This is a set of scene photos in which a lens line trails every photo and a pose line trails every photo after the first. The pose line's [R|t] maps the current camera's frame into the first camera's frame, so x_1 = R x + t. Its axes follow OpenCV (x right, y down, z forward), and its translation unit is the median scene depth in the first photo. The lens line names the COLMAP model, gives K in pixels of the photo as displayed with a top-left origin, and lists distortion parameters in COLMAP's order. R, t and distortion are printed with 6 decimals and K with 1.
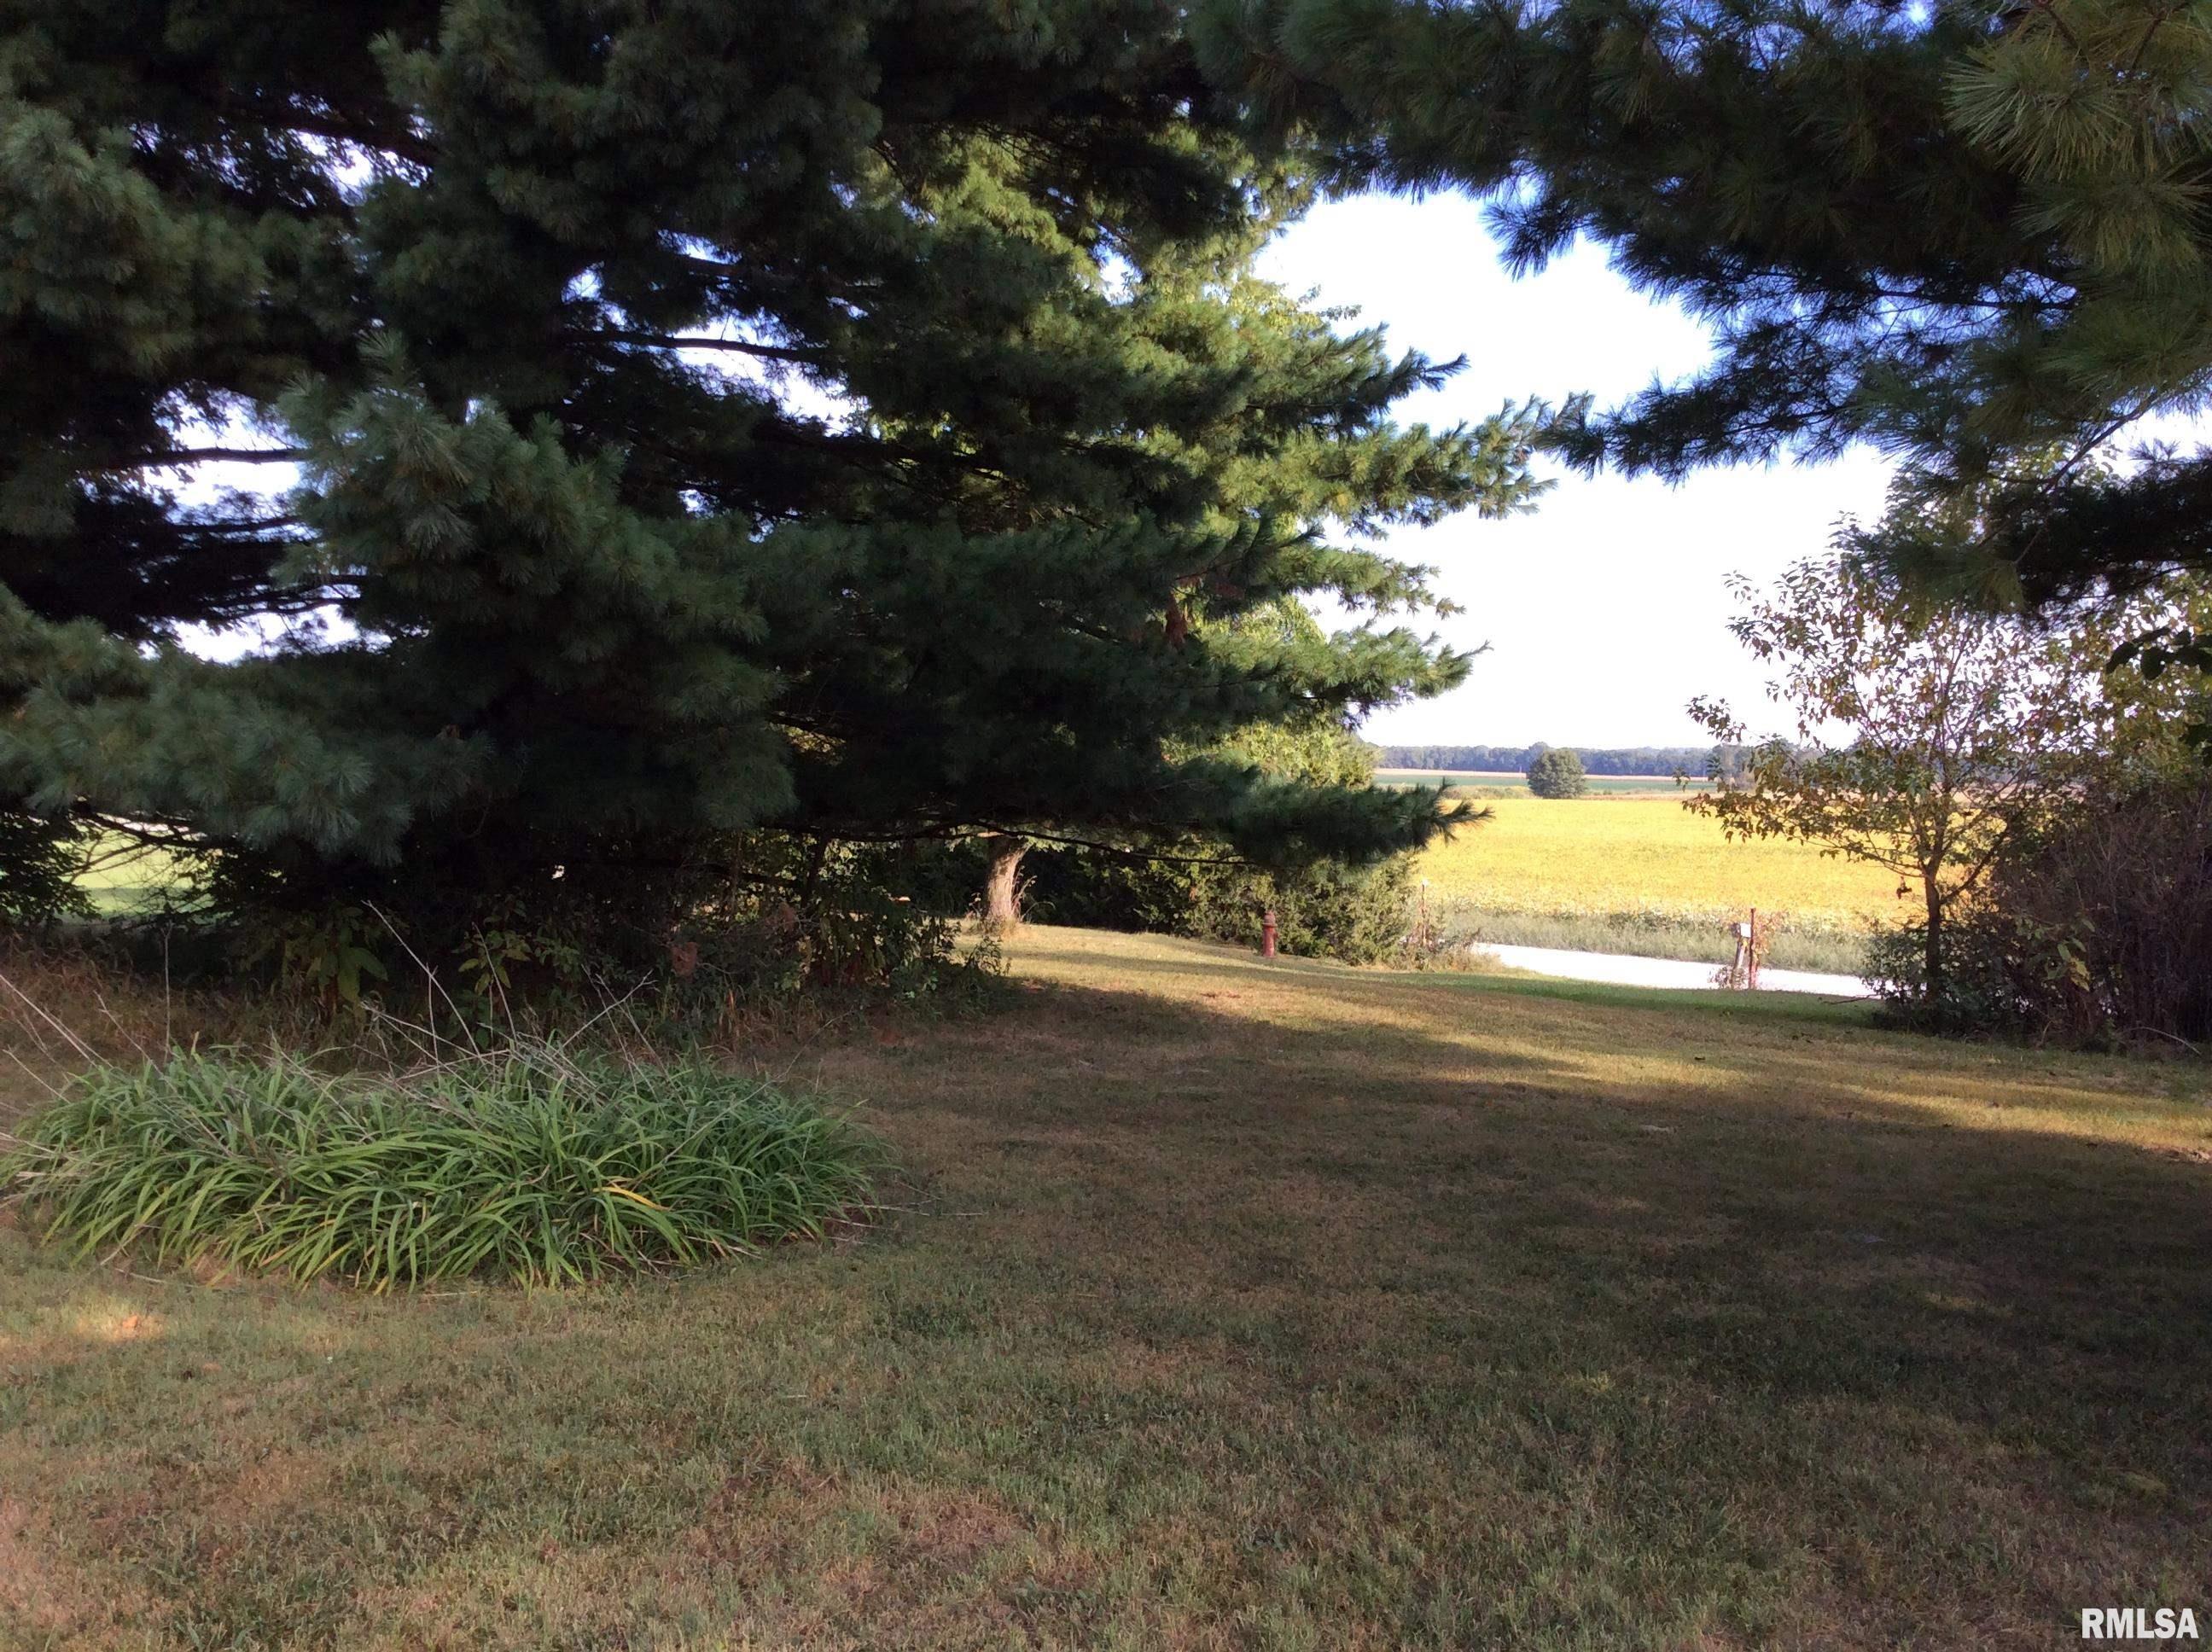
lens RADIAL K [[2015.4, 0, 1104.7], [0, 2015.4, 836.0], [0, 0, 1]] dist [0.036991, 0.000000]
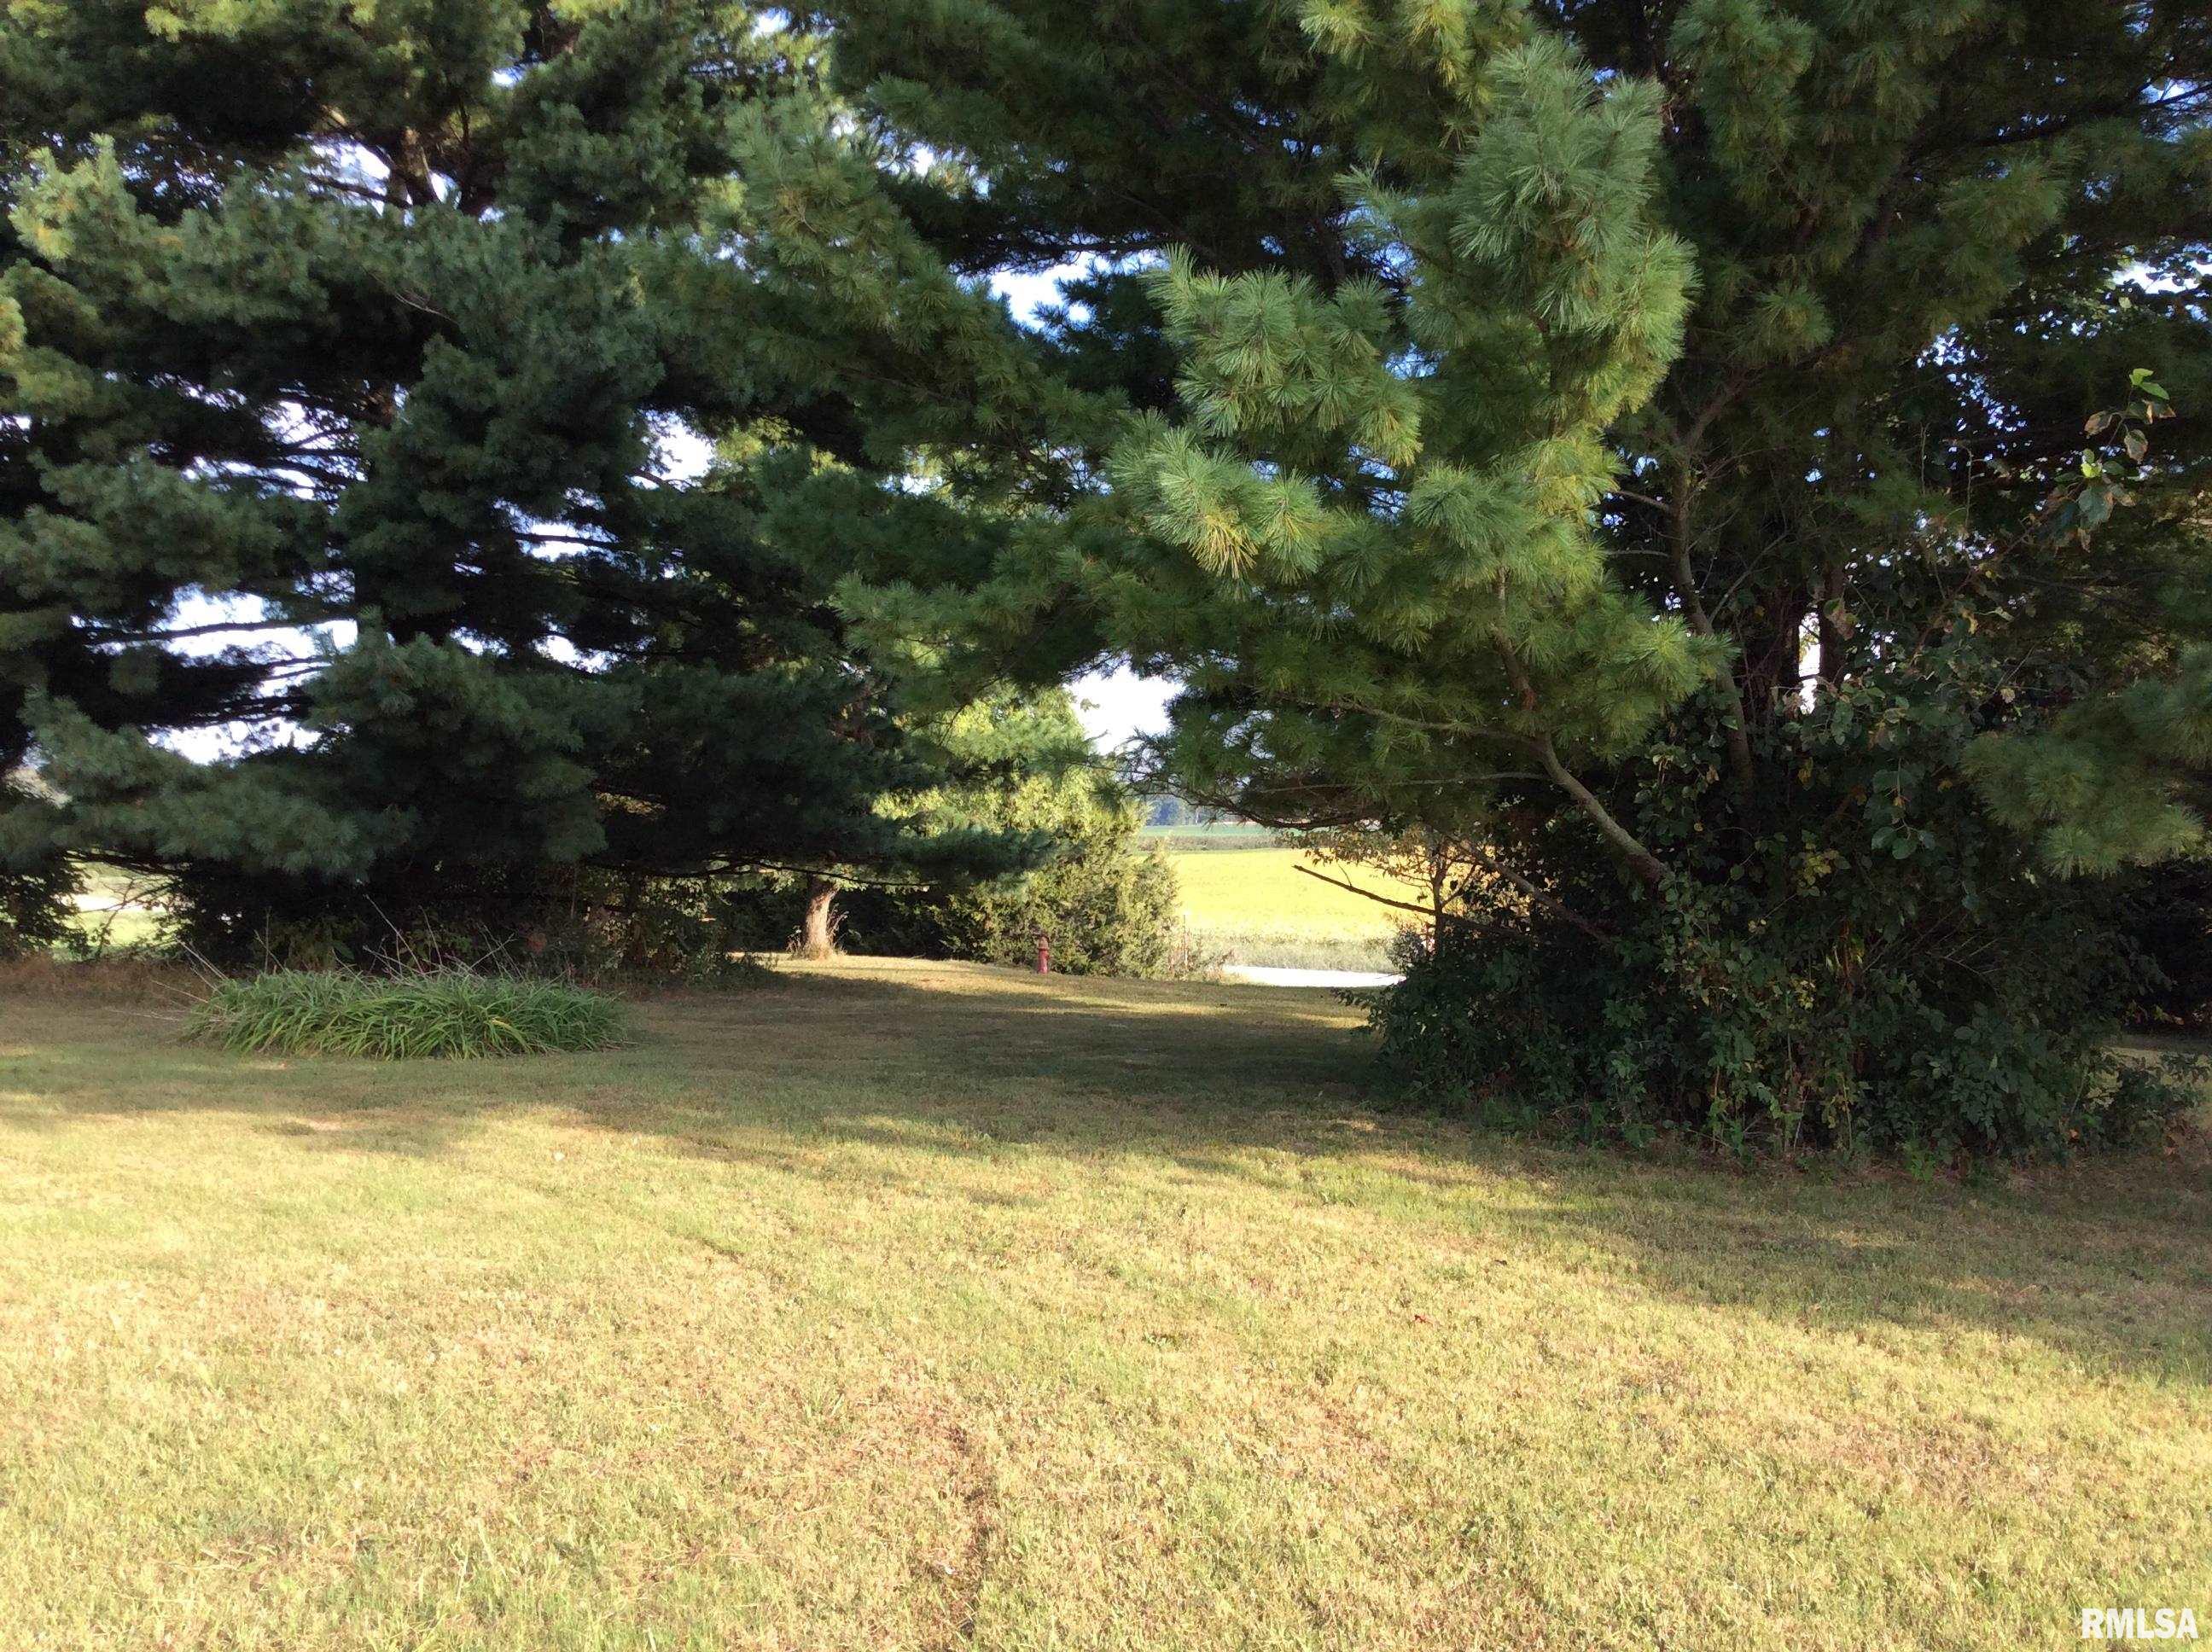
lens RADIAL K [[2015.4, 0, 1111.1], [0, 2015.4, 815.5], [0, 0, 1]] dist [0.036991, 0.000000]
pose [[0.998167, -0.018468, 0.057639, 0.064184], [0.020583, 0.999129, -0.036312, 0.010568], [-0.056919, 0.037432, 0.997677, -0.261595]]
